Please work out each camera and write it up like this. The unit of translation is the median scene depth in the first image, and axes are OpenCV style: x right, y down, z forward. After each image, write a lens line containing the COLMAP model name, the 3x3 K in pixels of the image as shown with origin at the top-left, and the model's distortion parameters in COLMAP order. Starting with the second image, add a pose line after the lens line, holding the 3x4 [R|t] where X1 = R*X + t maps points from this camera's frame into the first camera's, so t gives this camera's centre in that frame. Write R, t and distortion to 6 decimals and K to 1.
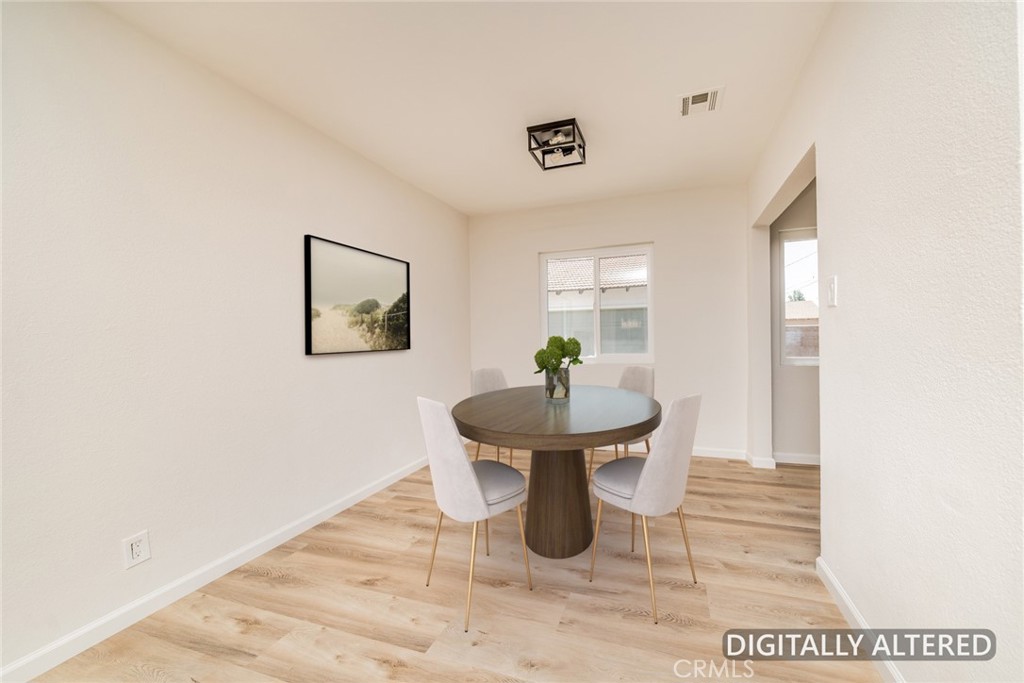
lens RADIAL K [[355.7, 0, 491.1], [0, 355.7, 342.2], [0, 0, 1]] dist [-0.009421, -0.000052]
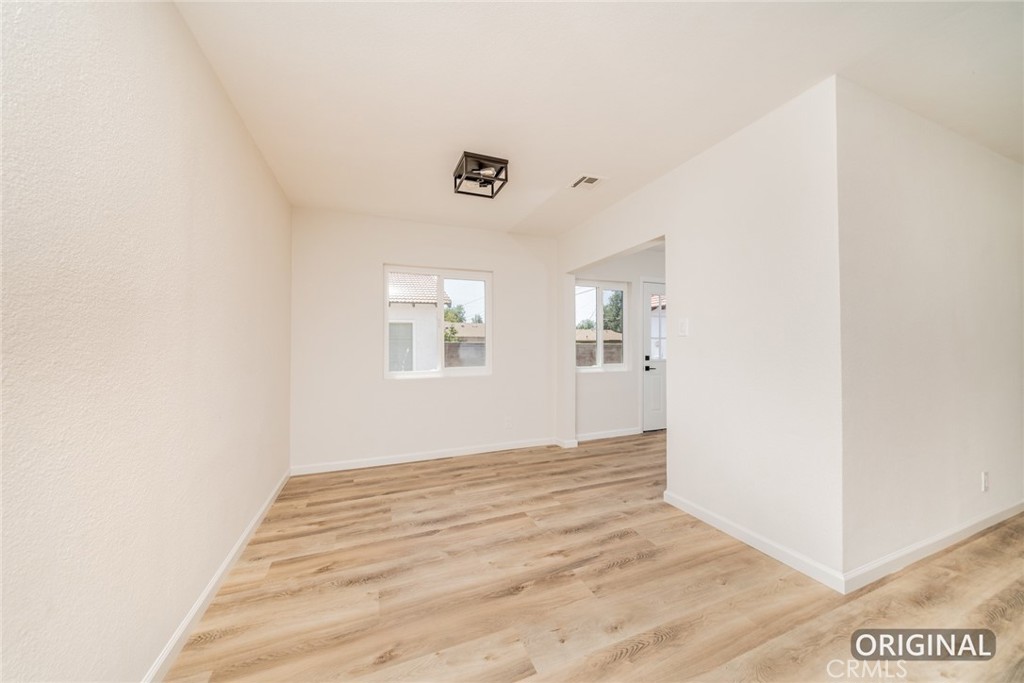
lens RADIAL K [[355.7, 0, 495.3], [0, 355.7, 337.8], [0, 0, 1]] dist [-0.009421, -0.000052]
pose [[0.781739, 0.027060, 0.623018, -0.445274], [0.003489, 0.998853, -0.047761, -0.002676], [-0.623596, 0.039511, 0.780748, 0.131052]]
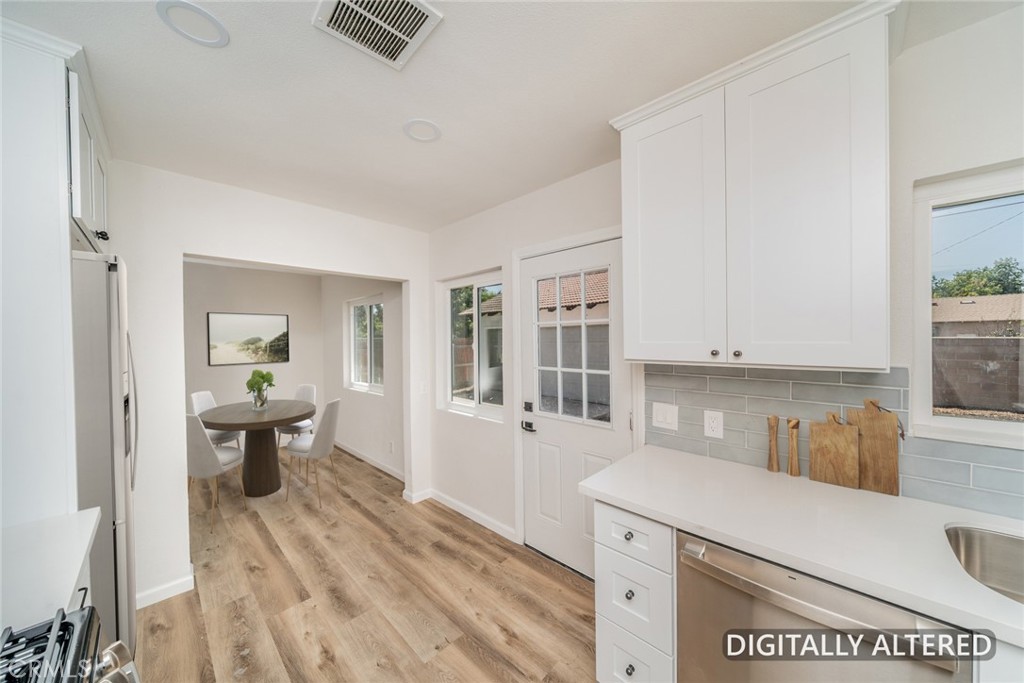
lens RADIAL K [[355.7, 0, 514.2], [0, 355.7, 343.1], [0, 0, 1]] dist [-0.009421, -0.000052]
pose [[0.900472, 0.018798, -0.434508, 1.898853], [-0.019376, 0.999807, 0.003101, -0.165681], [0.434482, 0.005626, 0.900663, 0.232021]]
